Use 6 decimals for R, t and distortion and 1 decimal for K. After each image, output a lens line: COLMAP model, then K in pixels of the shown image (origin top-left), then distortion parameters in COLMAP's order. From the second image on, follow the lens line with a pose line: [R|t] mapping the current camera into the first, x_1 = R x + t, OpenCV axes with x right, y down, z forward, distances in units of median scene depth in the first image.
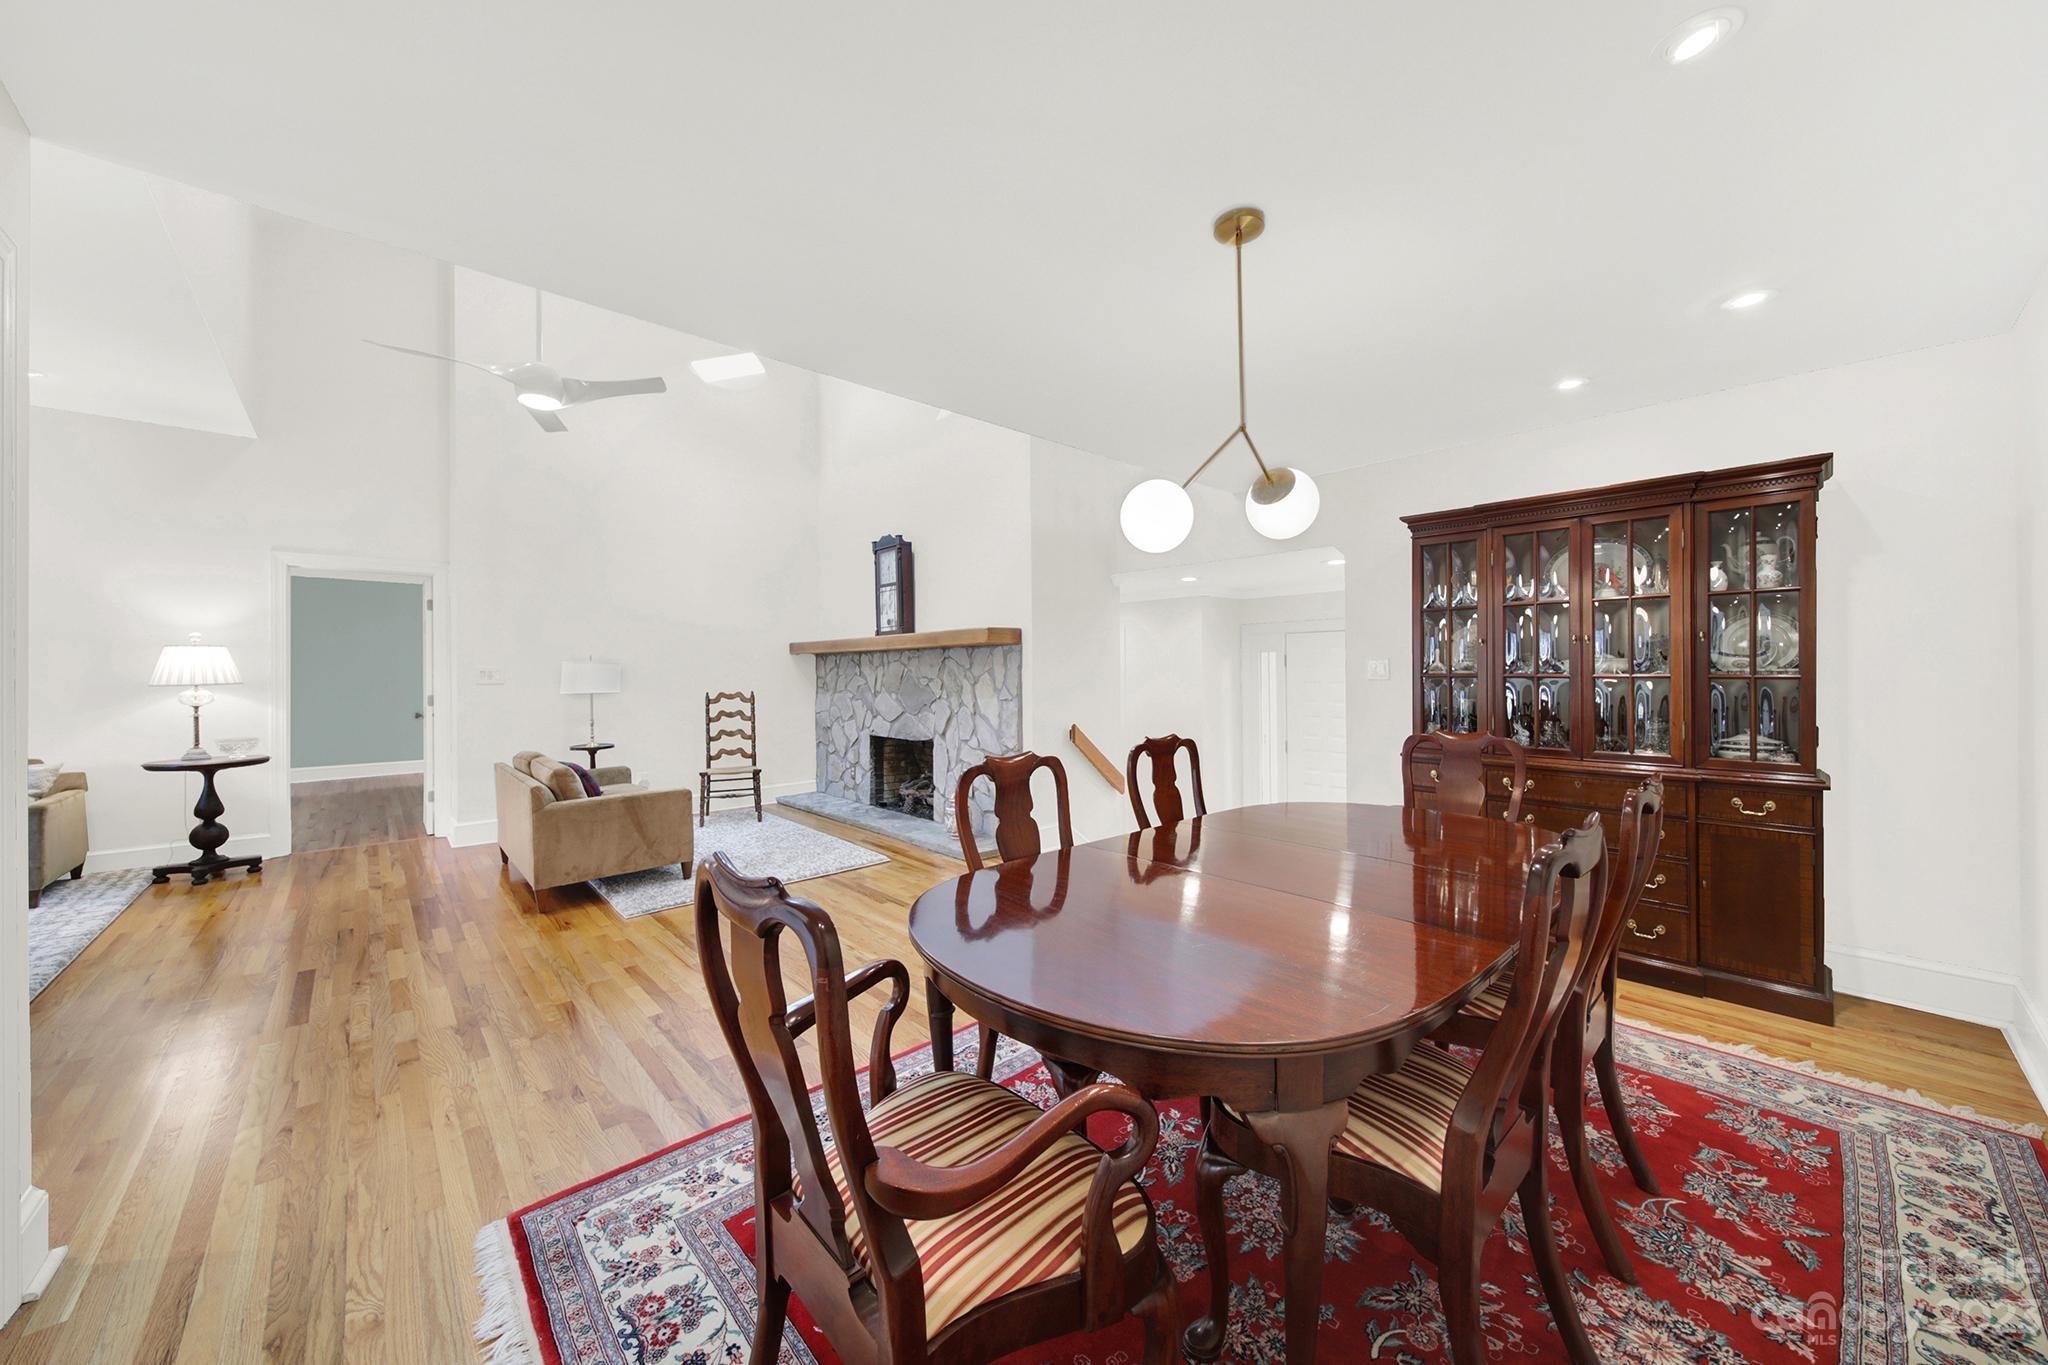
lens RADIAL K [[724.7, 0, 1014.0], [0, 724.7, 667.6], [0, 0, 1]] dist [0.000374, -0.000106]
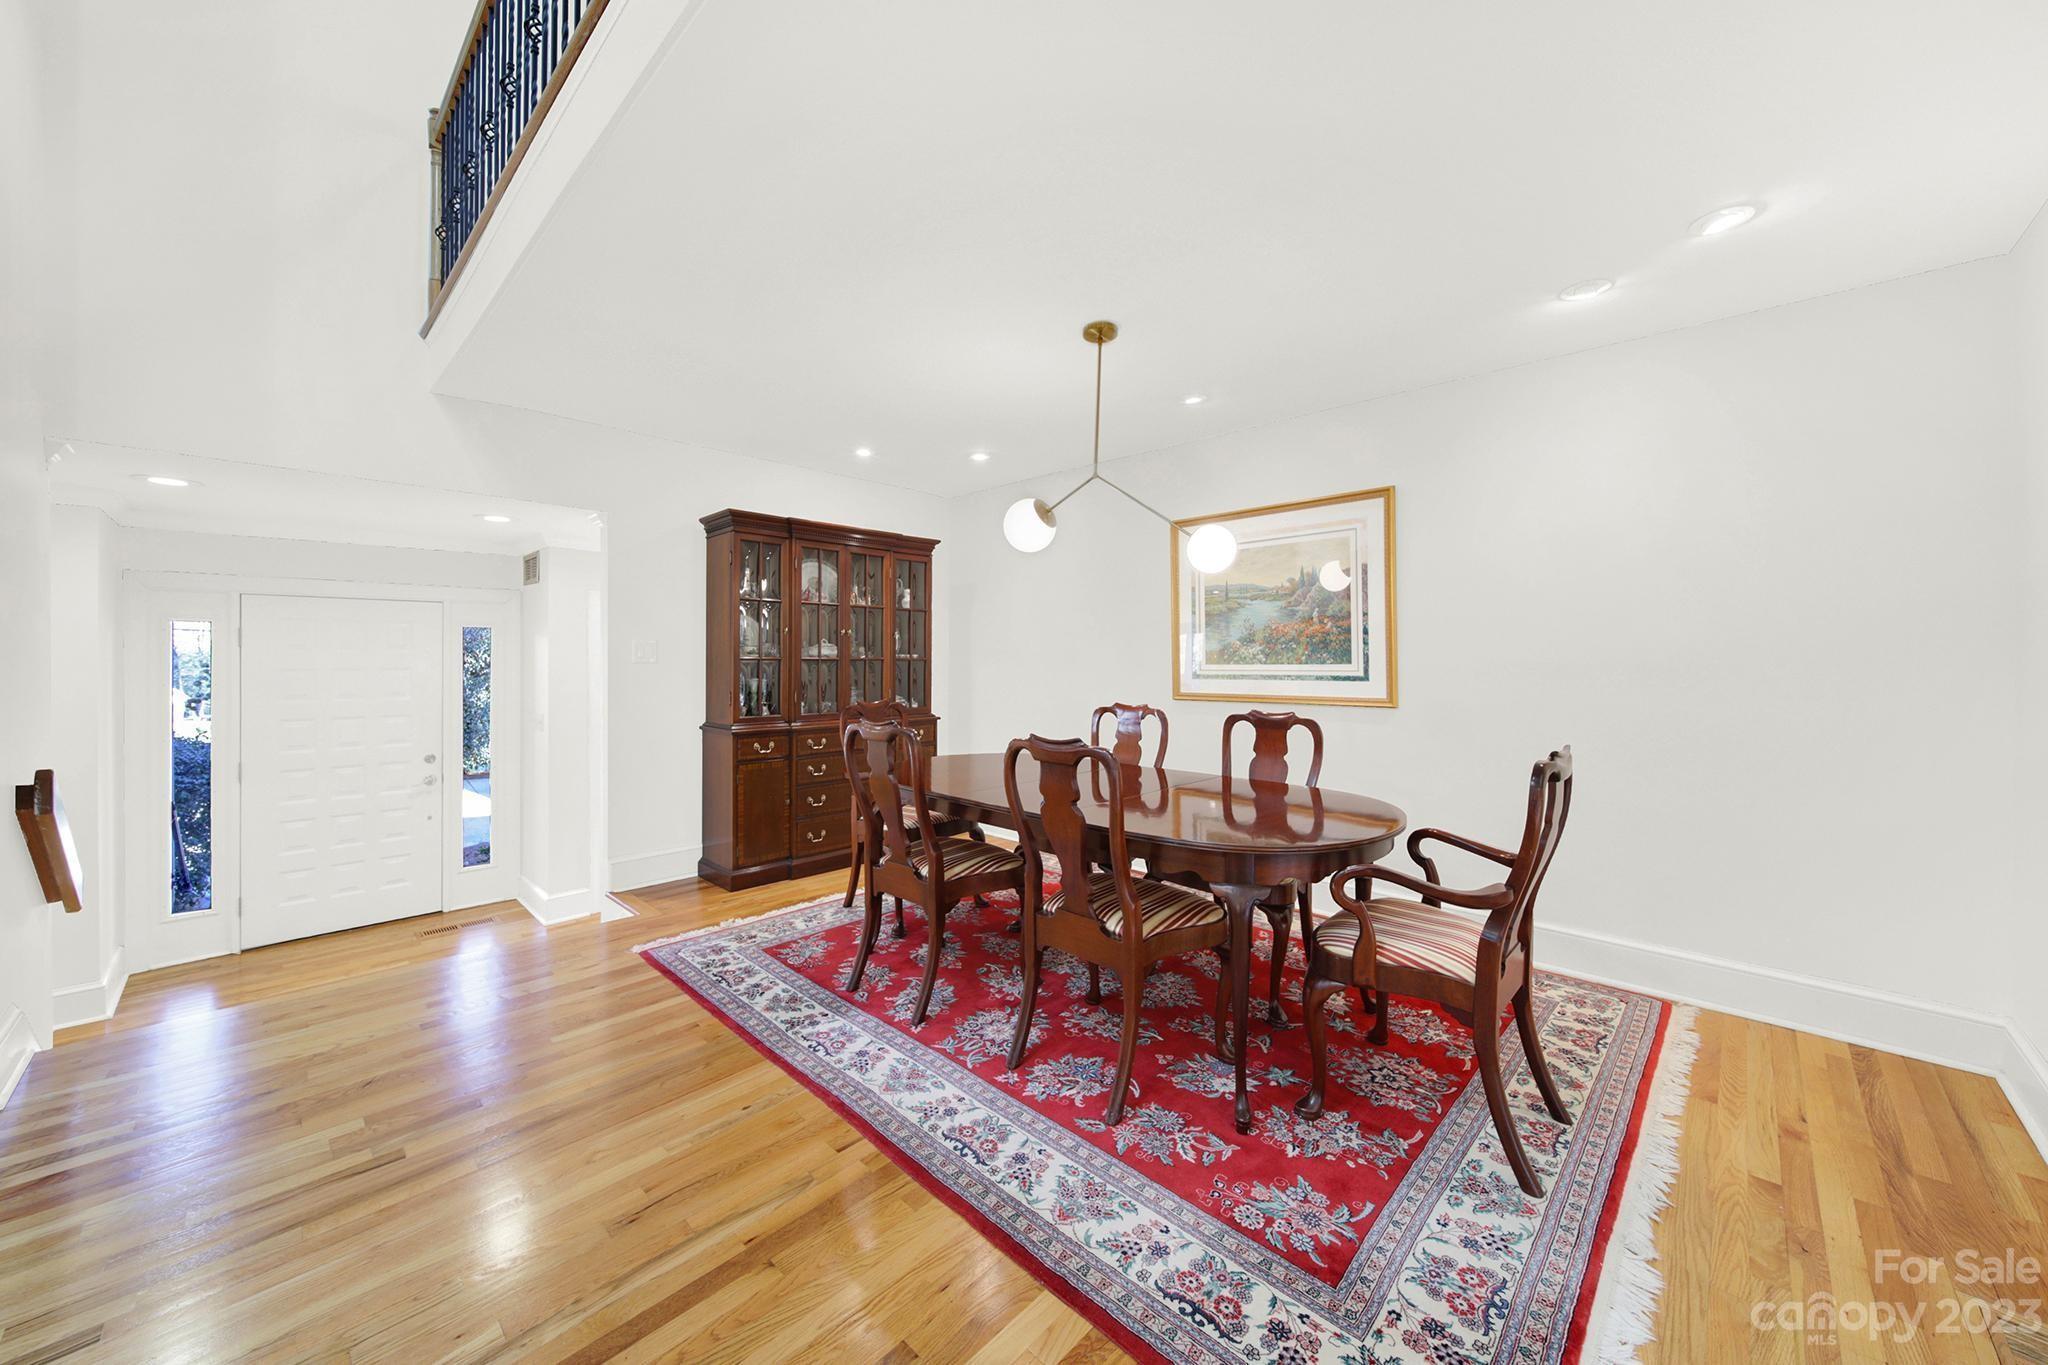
lens RADIAL K [[734.8, 0, 1014.2], [0, 734.8, 668.9], [0, 0, 1]] dist [-0.001586, -0.000326]
pose [[-0.058891, -0.010904, 0.998205, -0.334078], [-0.007545, 0.999917, 0.010478, 0.007118], [-0.998236, -0.006915, -0.058969, 0.387179]]
